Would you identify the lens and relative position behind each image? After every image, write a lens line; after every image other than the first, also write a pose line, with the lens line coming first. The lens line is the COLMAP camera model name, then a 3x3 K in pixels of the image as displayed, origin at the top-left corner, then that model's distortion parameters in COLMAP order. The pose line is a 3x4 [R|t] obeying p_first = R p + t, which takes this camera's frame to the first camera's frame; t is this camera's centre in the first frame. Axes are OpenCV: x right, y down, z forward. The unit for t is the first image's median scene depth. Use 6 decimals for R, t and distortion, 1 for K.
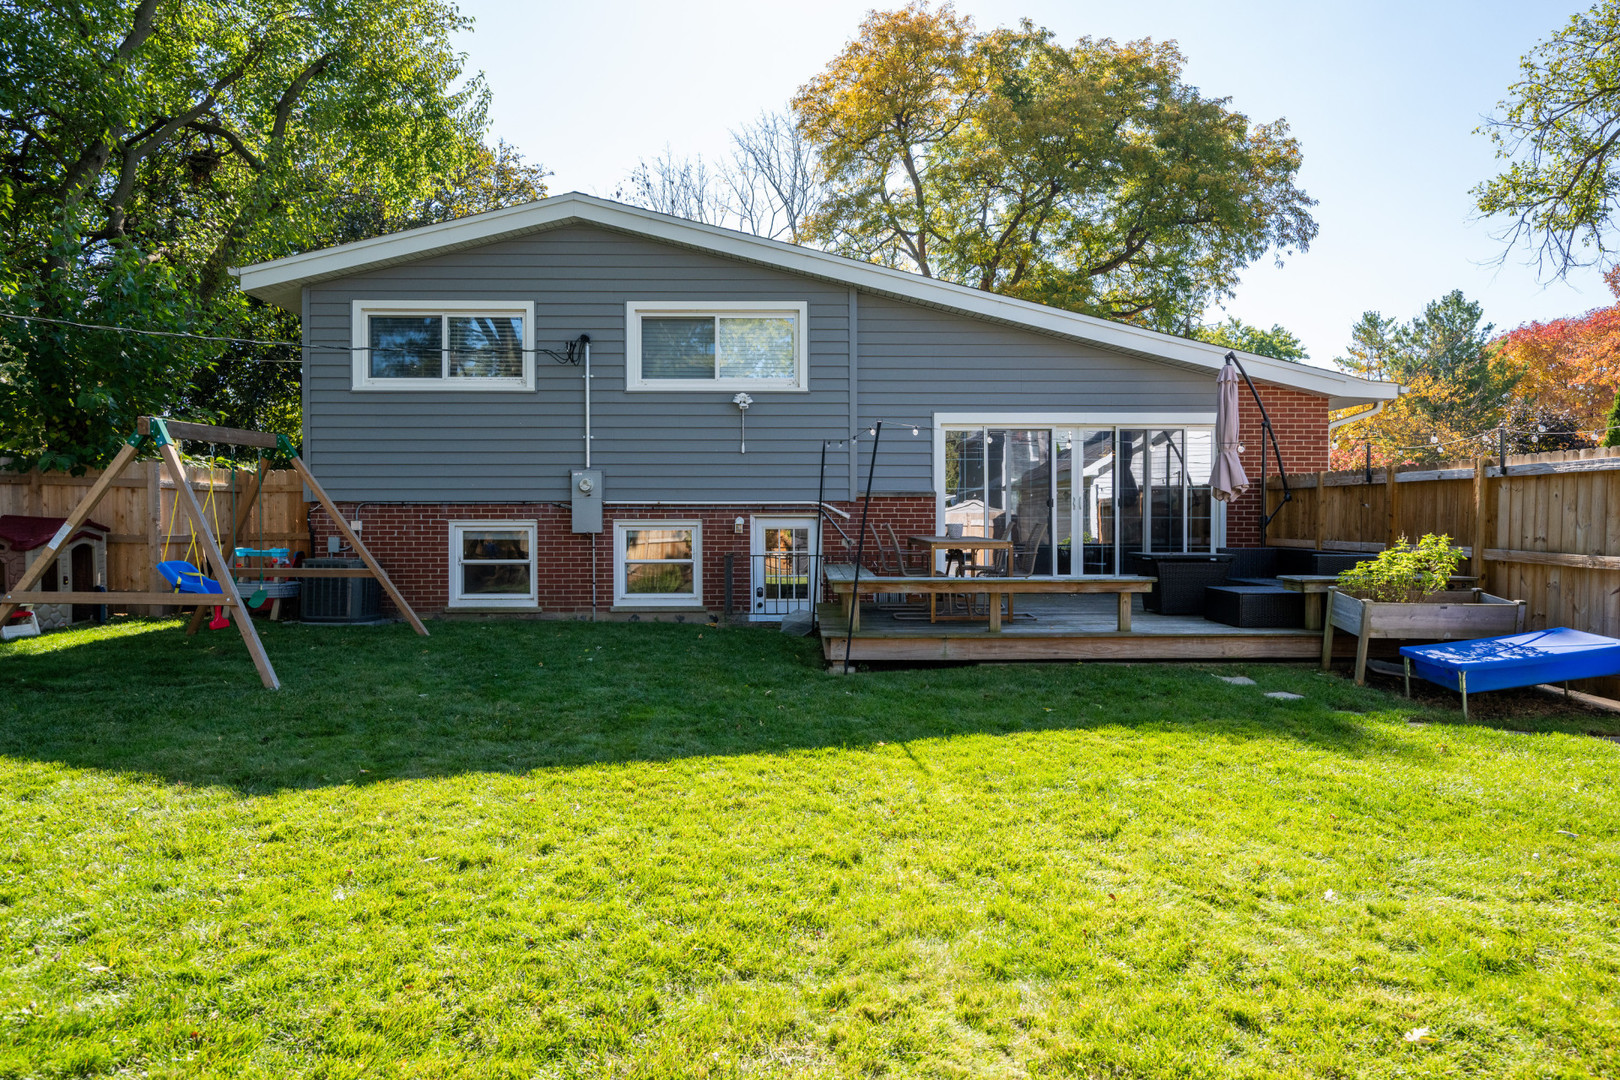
lens RADIAL K [[1023.2, 0, 809.7], [0, 1023.2, 534.4], [0, 0, 1]] dist [-0.006116, 0.003868]
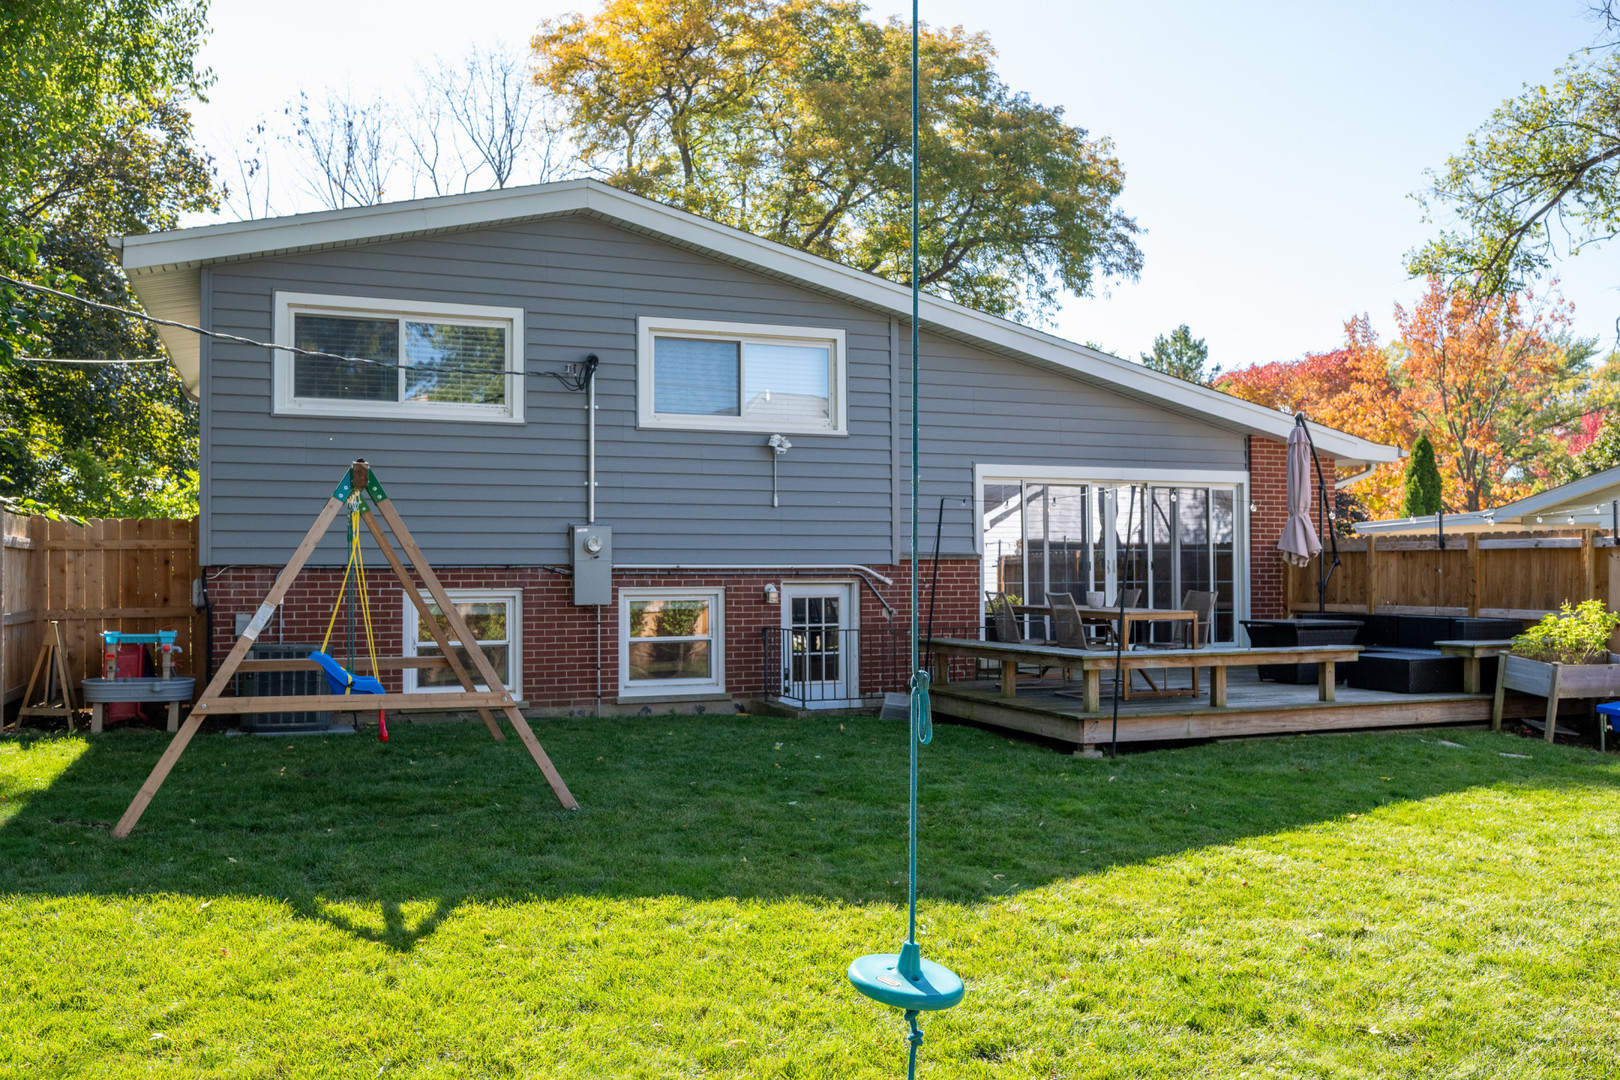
lens RADIAL K [[1348.4, 0, 810.0], [0, 1348.4, 546.7], [0, 0, 1]] dist [-0.013669, 0.007348]
pose [[0.938752, 0.004287, 0.344567, -0.414681], [0.007985, 0.999384, -0.034187, -0.009340], [-0.344501, 0.034844, 0.938139, -0.034584]]
